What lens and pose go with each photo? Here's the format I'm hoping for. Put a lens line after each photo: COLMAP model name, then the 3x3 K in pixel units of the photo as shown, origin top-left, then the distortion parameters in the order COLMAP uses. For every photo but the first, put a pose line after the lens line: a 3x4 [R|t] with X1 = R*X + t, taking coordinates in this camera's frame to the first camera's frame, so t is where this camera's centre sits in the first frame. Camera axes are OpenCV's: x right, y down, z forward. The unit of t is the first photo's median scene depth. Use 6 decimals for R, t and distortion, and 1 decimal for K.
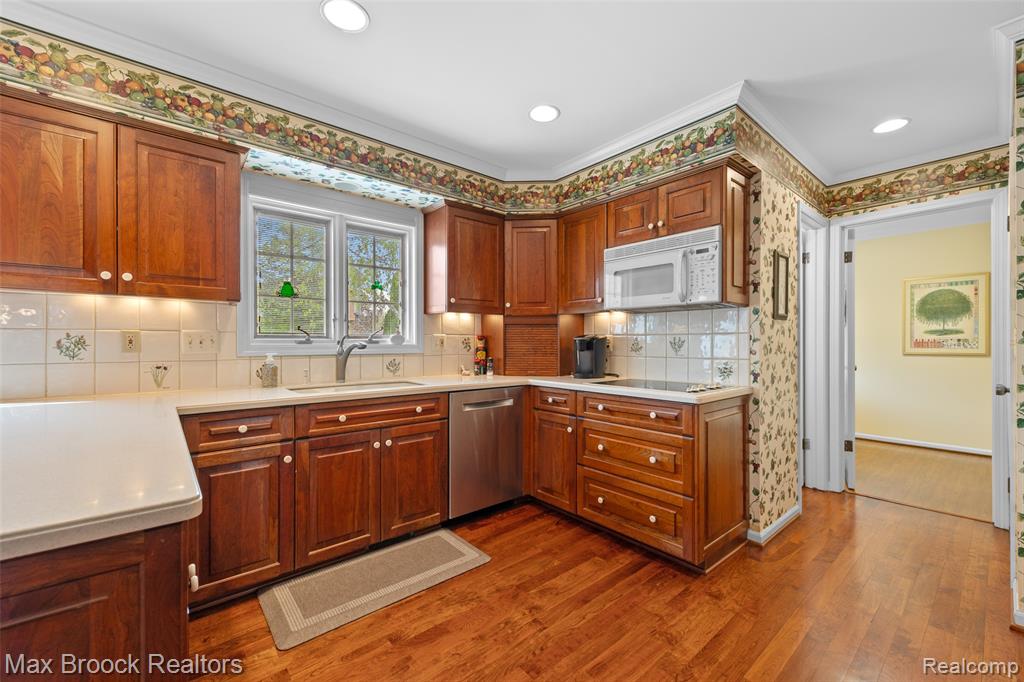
lens RADIAL K [[416.5, 0, 510.0], [0, 416.5, 342.6], [0, 0, 1]] dist [0.010193, -0.002567]
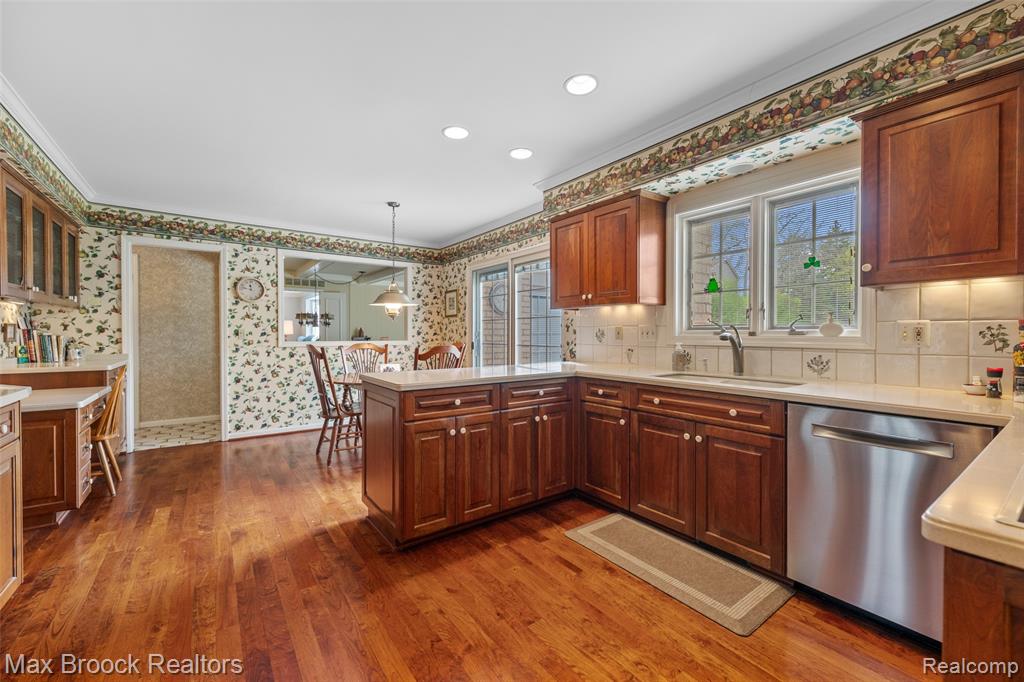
lens RADIAL K [[416.5, 0, 515.3], [0, 416.5, 337.7], [0, 0, 1]] dist [0.010193, -0.002567]
pose [[-0.072085, 0.010012, -0.997348, 0.605076], [-0.000602, 0.999949, 0.010082, -0.000425], [0.997398, 0.001328, -0.072076, 0.571649]]
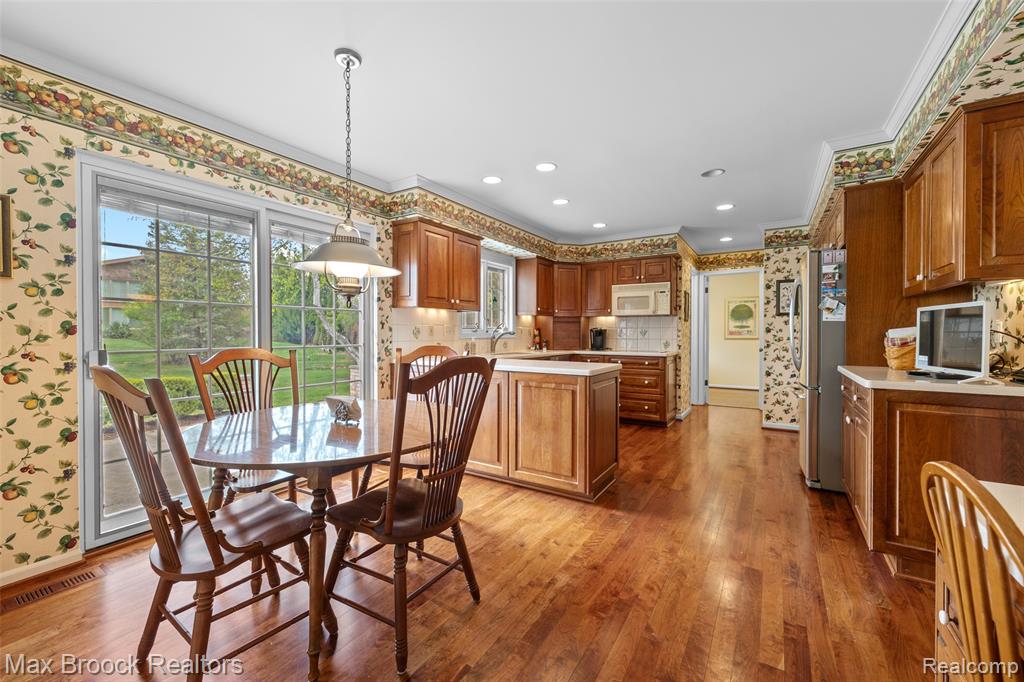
lens RADIAL K [[416.5, 0, 519.6], [0, 416.5, 336.5], [0, 0, 1]] dist [0.010193, -0.002567]
pose [[0.949351, -0.001623, 0.314214, -0.908164], [-0.000992, 0.999966, 0.008160, 0.007130], [-0.314217, -0.008059, 0.949317, -0.841873]]
